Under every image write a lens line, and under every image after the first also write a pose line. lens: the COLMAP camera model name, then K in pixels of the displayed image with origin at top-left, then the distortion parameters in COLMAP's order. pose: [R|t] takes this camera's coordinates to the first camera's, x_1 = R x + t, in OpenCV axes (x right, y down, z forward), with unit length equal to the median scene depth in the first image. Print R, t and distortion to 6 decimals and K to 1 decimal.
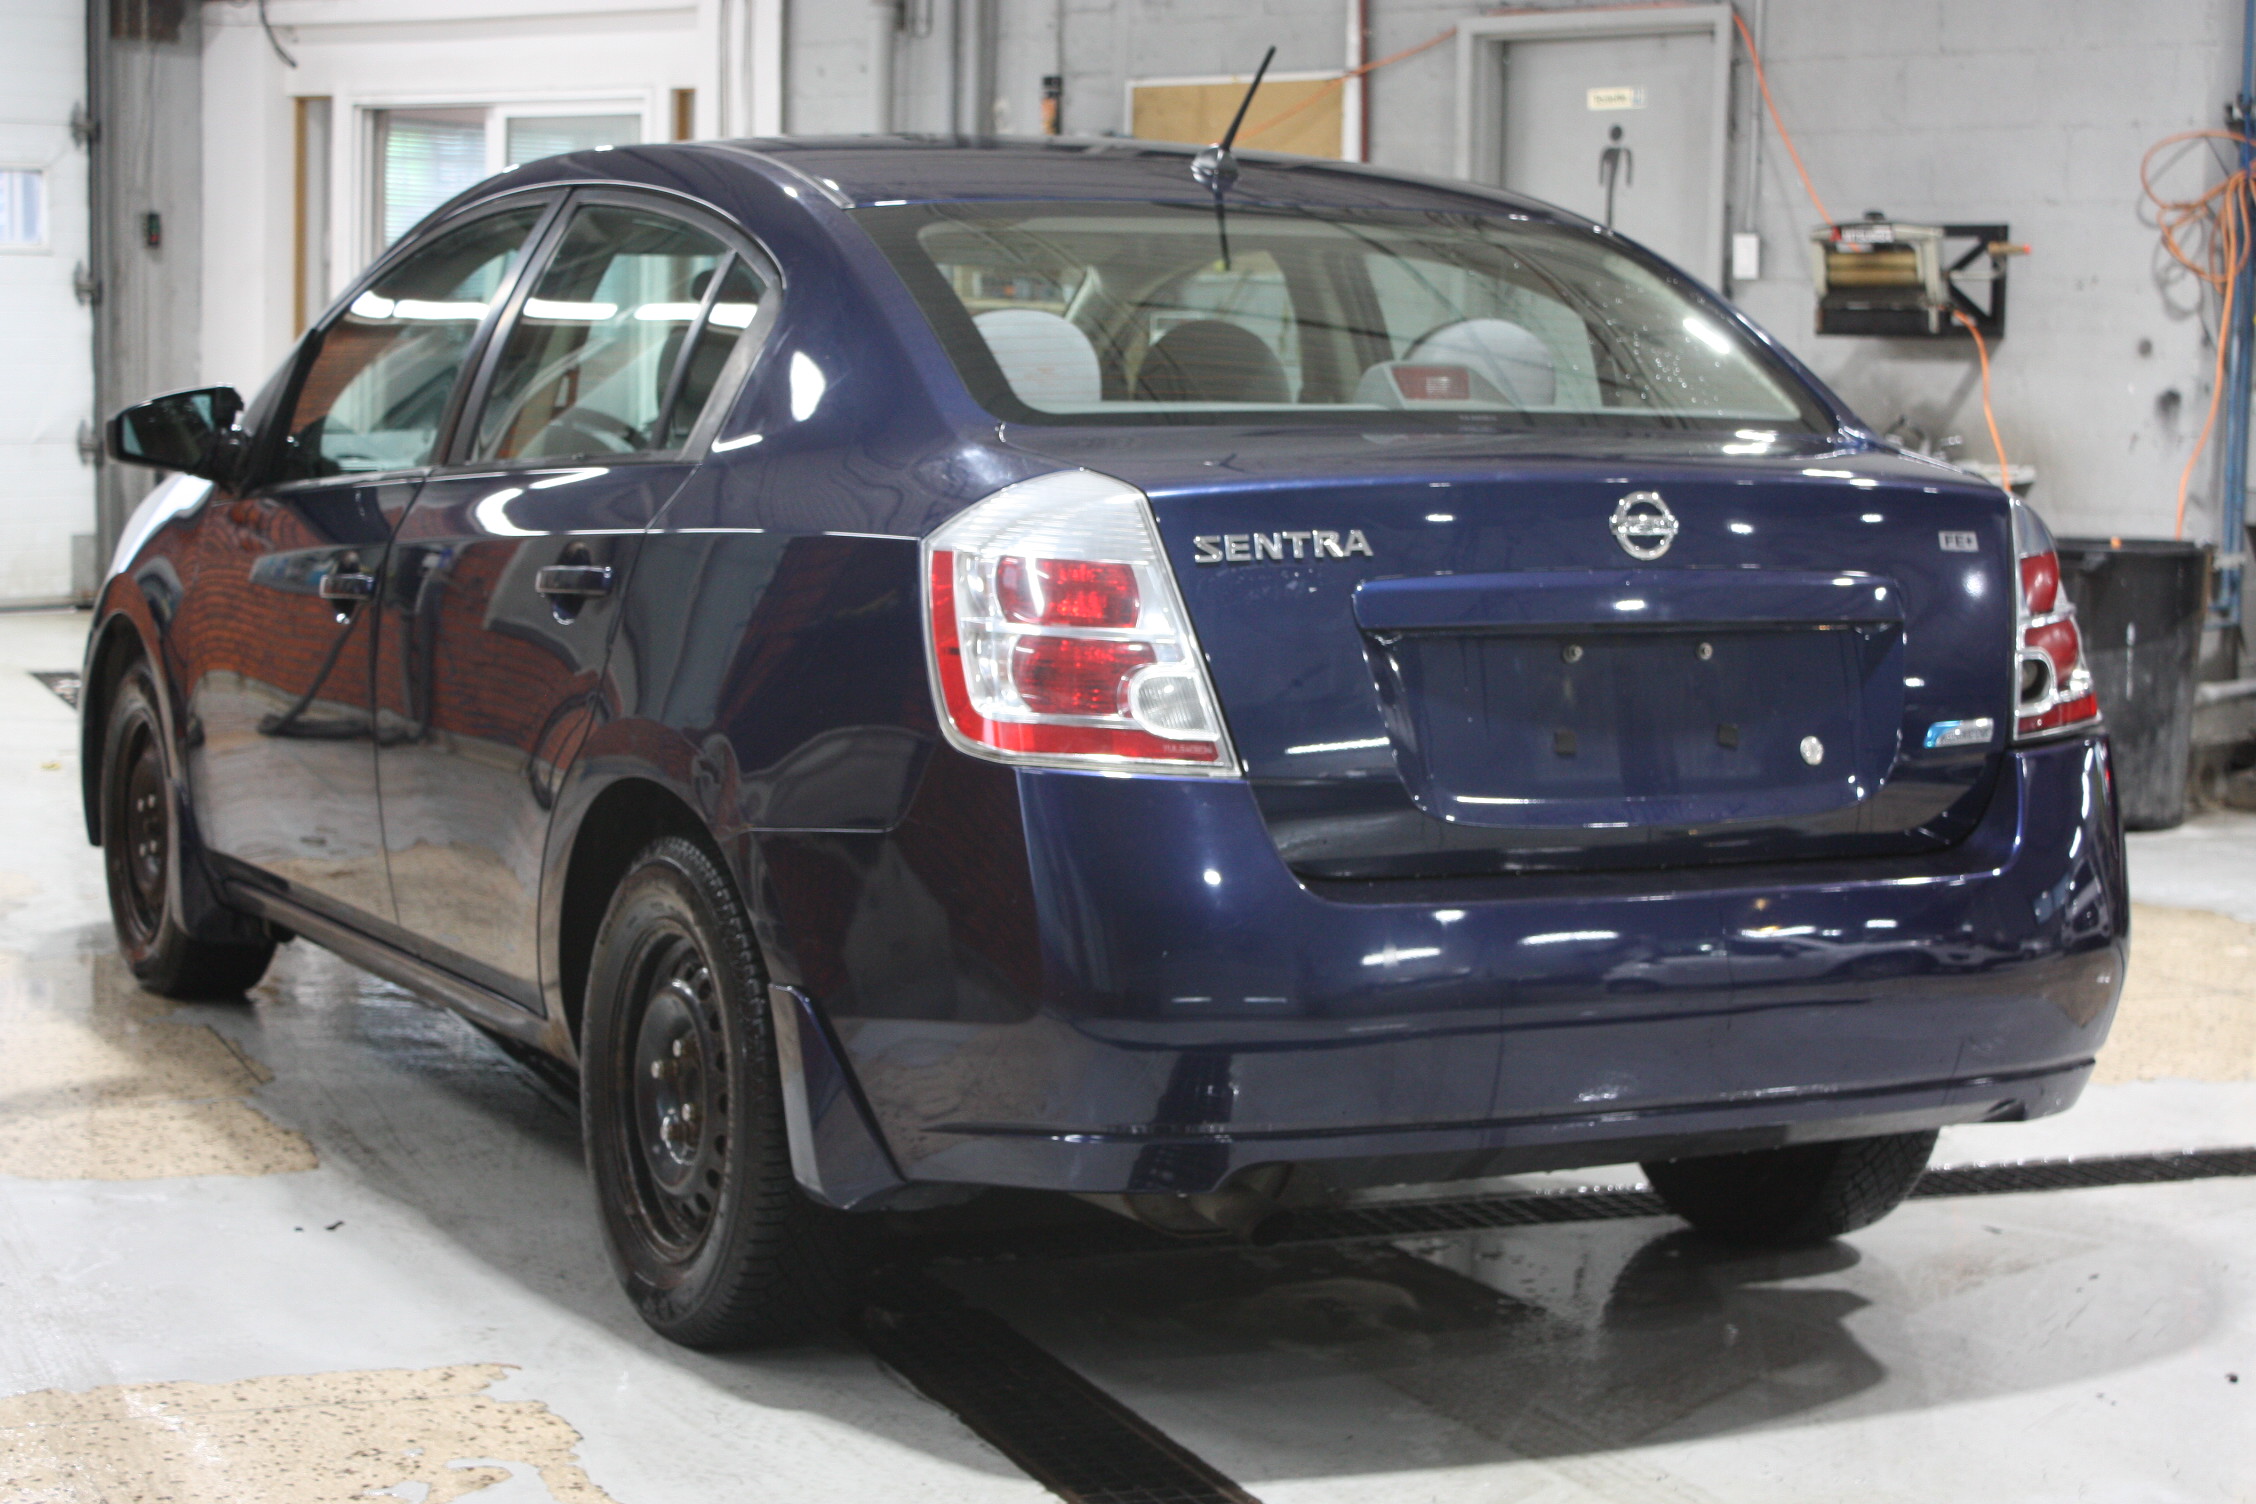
lens RADIAL K [[4447.5, 0, 1128.4], [0, 4447.5, 751.1], [0, 0, 1]] dist [-0.051692, 0.000000]
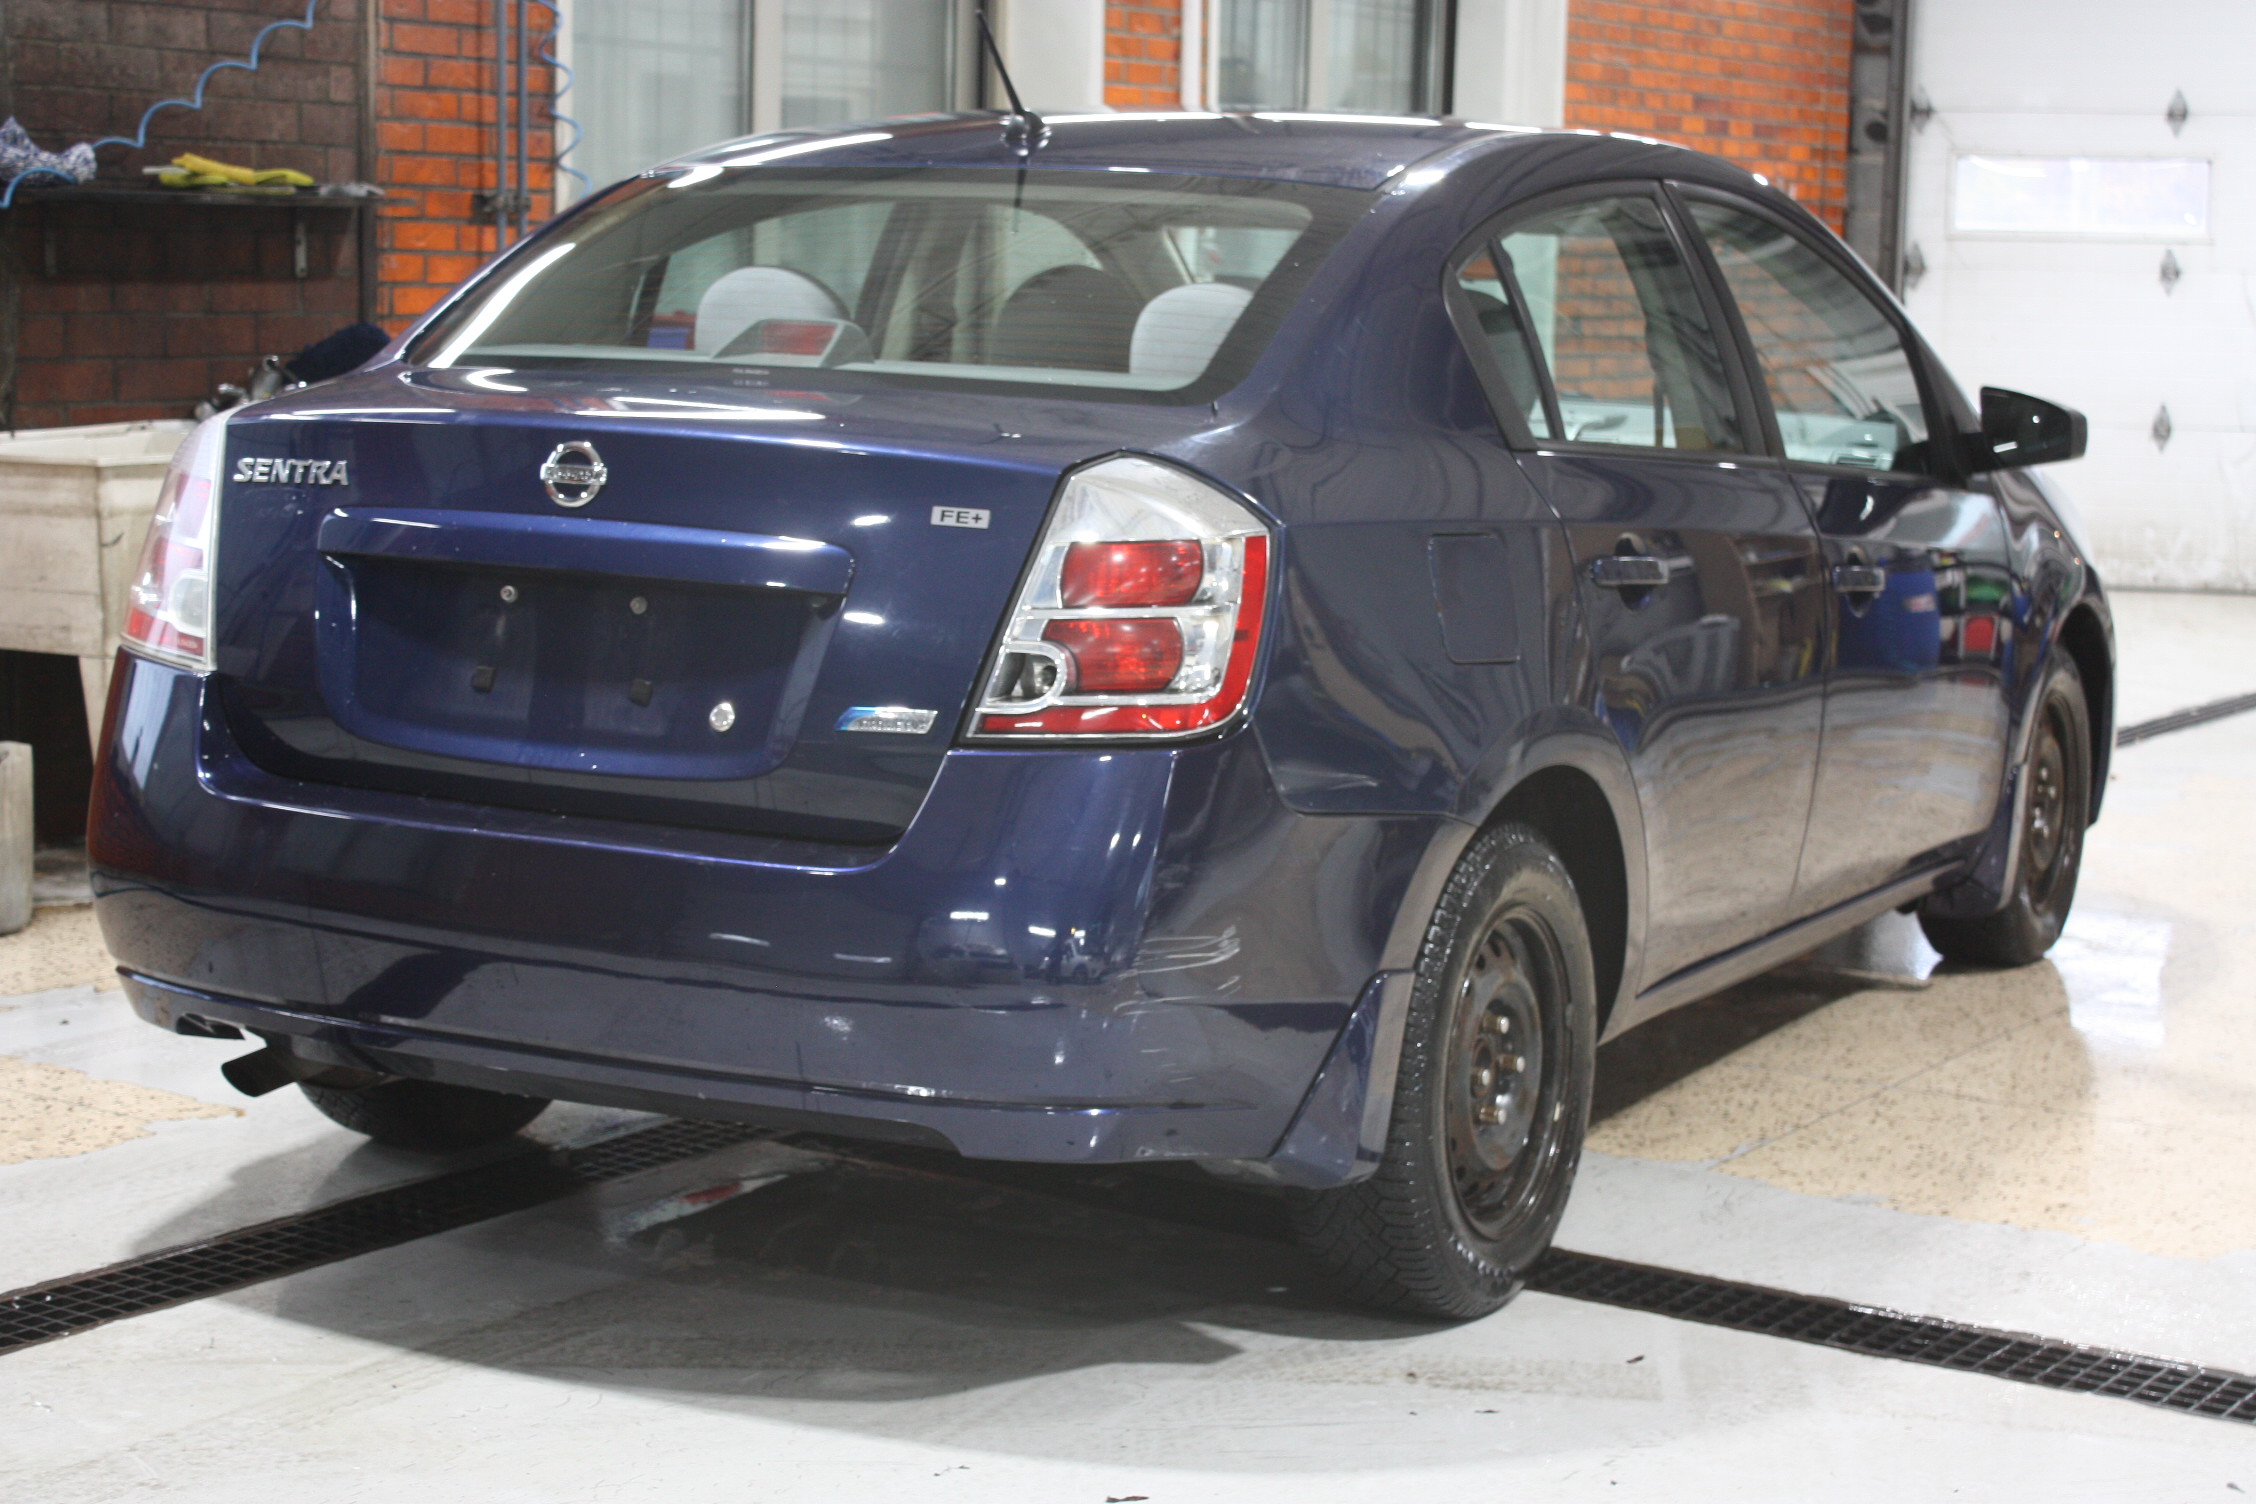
lens RADIAL K [[3878.2, 0, 1126.9], [0, 3878.2, 754.2], [0, 0, 1]] dist [0.023301, 0.000000]
pose [[0.571805, 0.106757, -0.813414, 0.914260], [-0.097625, 0.993306, 0.061740, -0.054283], [0.814560, 0.044107, 0.578400, 0.594080]]
